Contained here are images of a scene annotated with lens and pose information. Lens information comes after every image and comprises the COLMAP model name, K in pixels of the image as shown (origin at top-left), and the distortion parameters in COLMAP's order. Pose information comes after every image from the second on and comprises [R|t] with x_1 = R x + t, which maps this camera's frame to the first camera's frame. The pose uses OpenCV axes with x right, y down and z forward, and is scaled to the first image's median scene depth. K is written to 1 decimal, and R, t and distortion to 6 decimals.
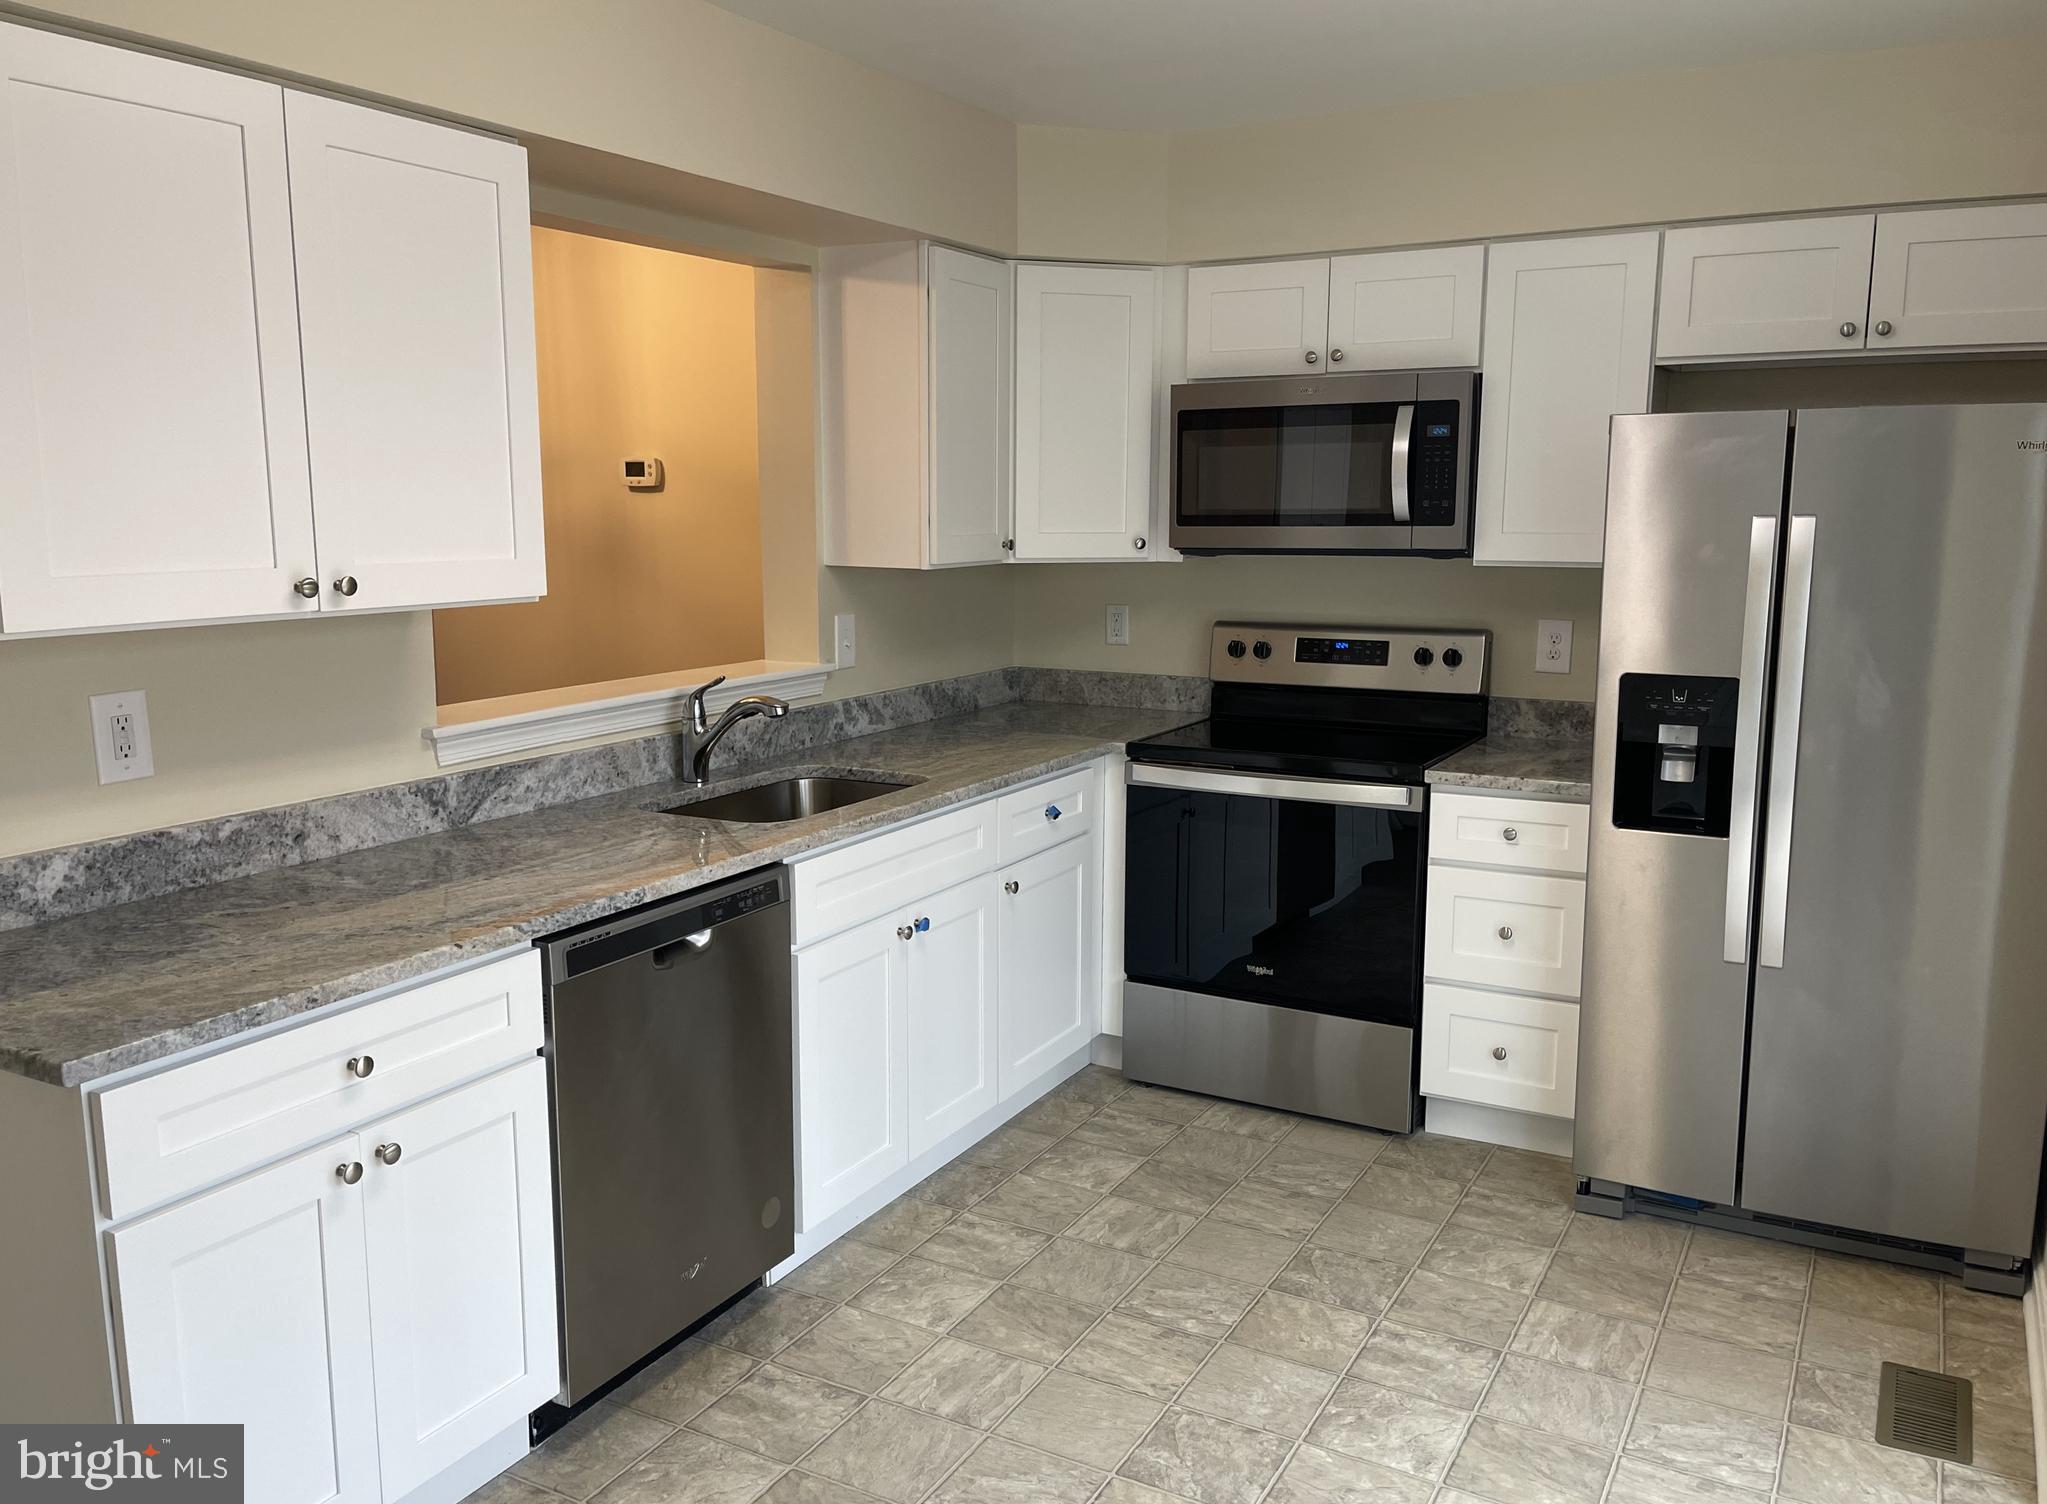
lens RADIAL K [[1621.5, 0, 1023.5], [0, 1621.5, 752.0], [0, 0, 1]] dist [0.022428, -0.004099]
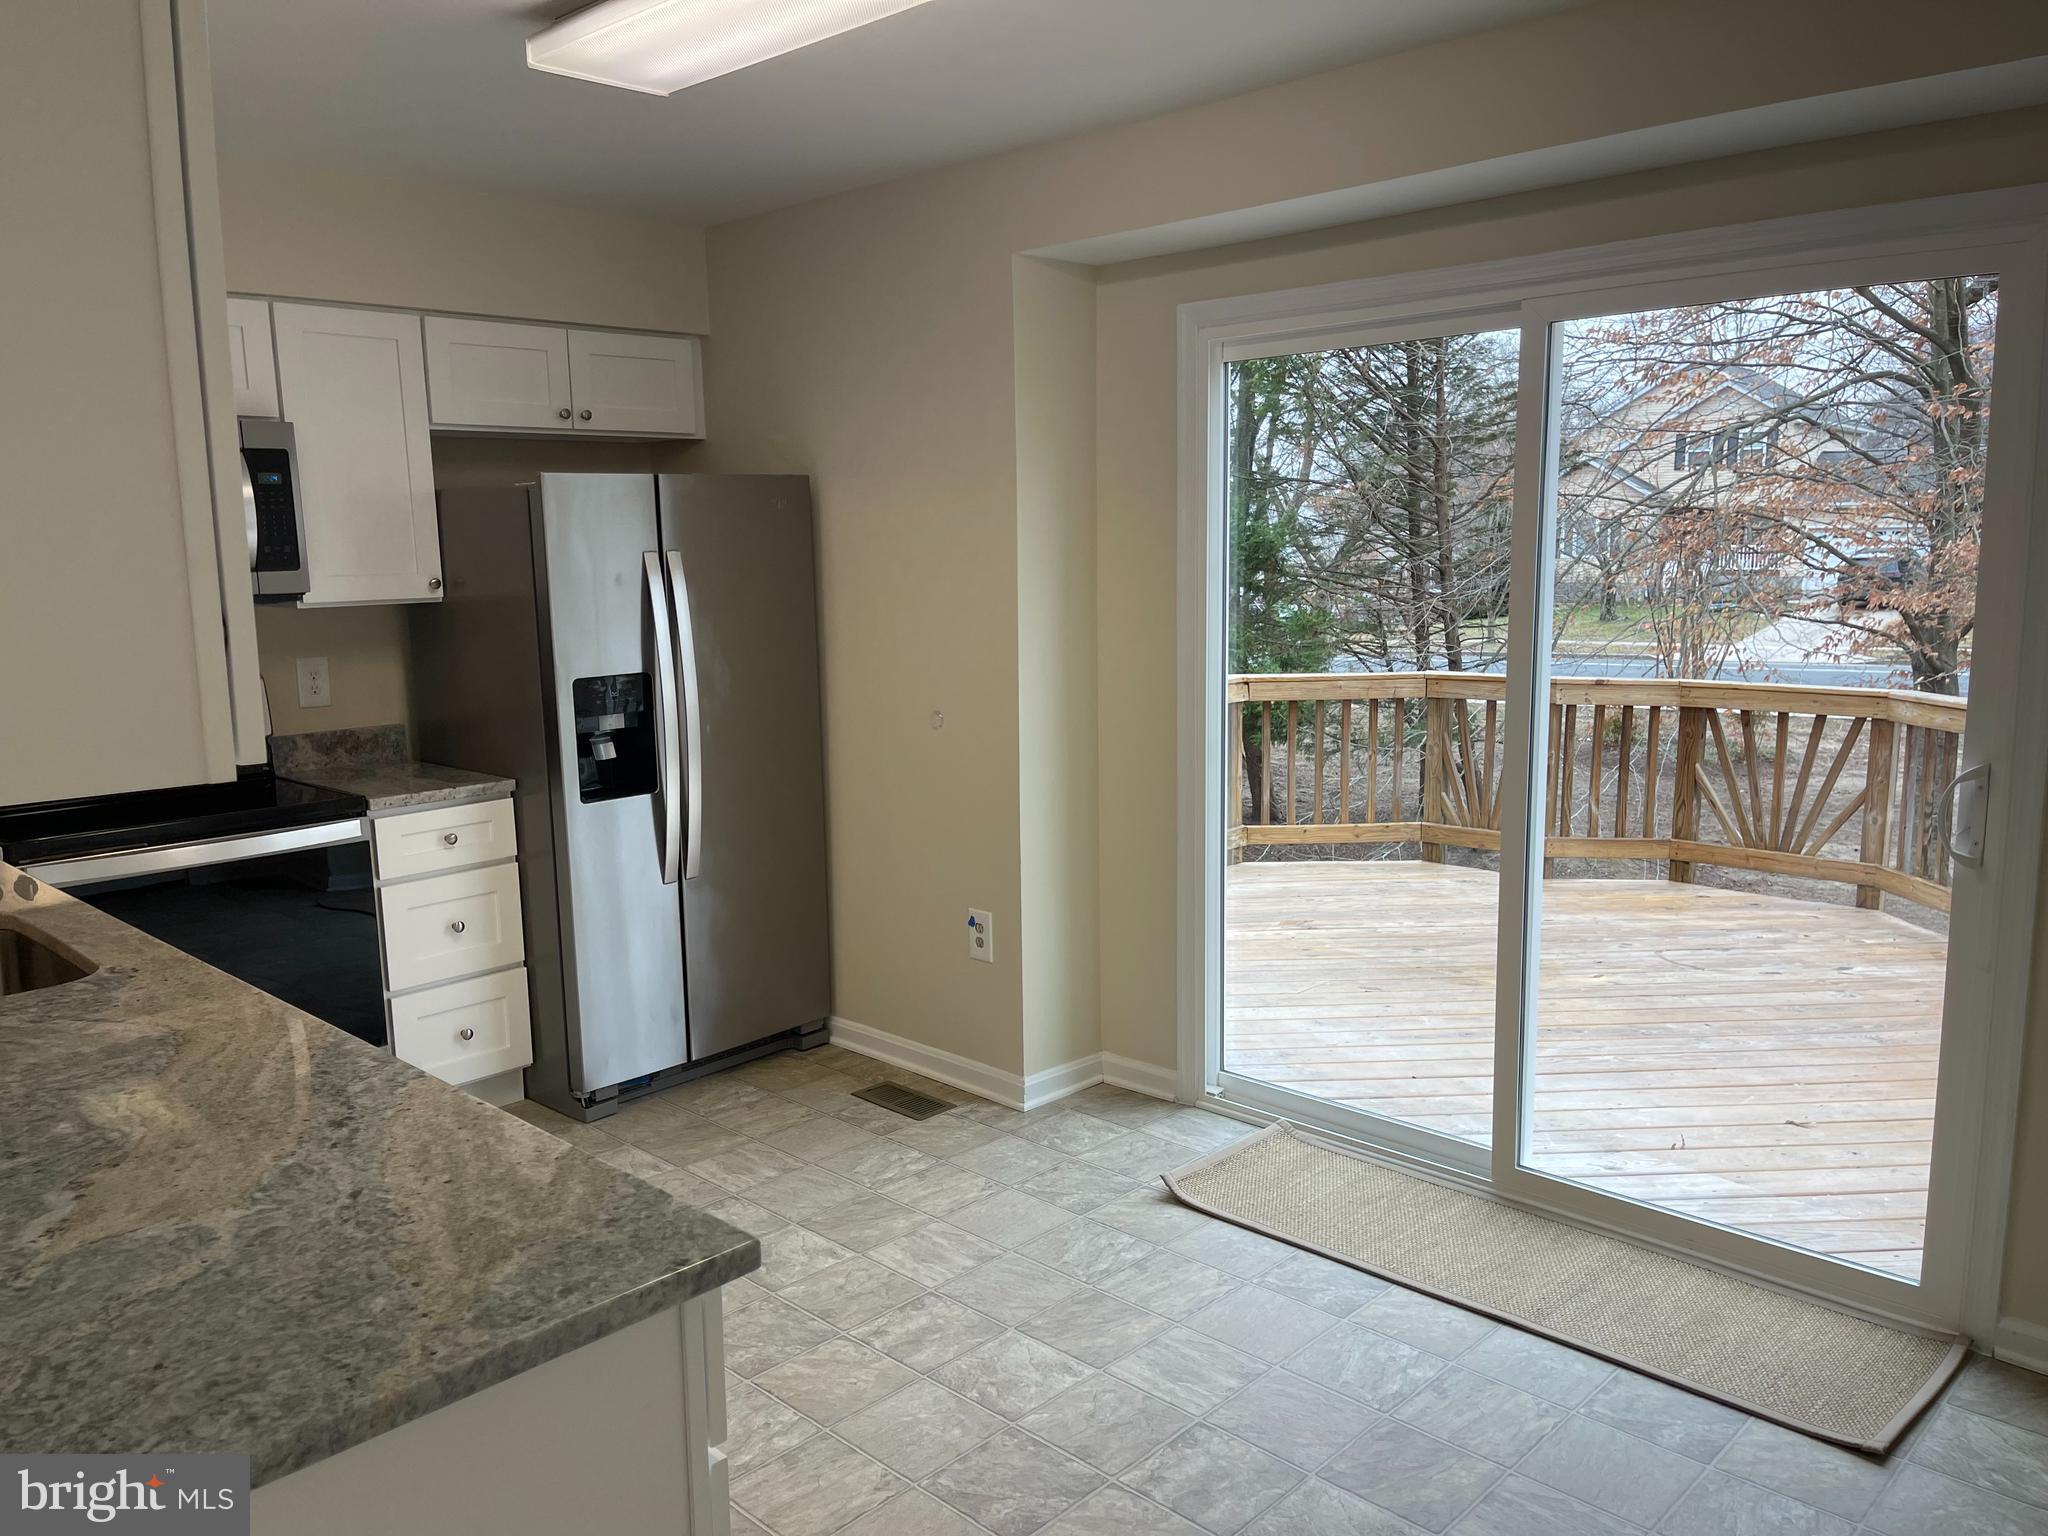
lens RADIAL K [[1542.5, 0, 1024.0], [0, 1542.5, 768.0], [0, 0, 1]] dist [0.042511, 0.005717]
pose [[0.262973, -0.152241, 0.952716, -0.700307], [0.169776, 0.979365, 0.109637, -0.055256], [-0.949748, 0.132916, 0.283393, 0.351585]]
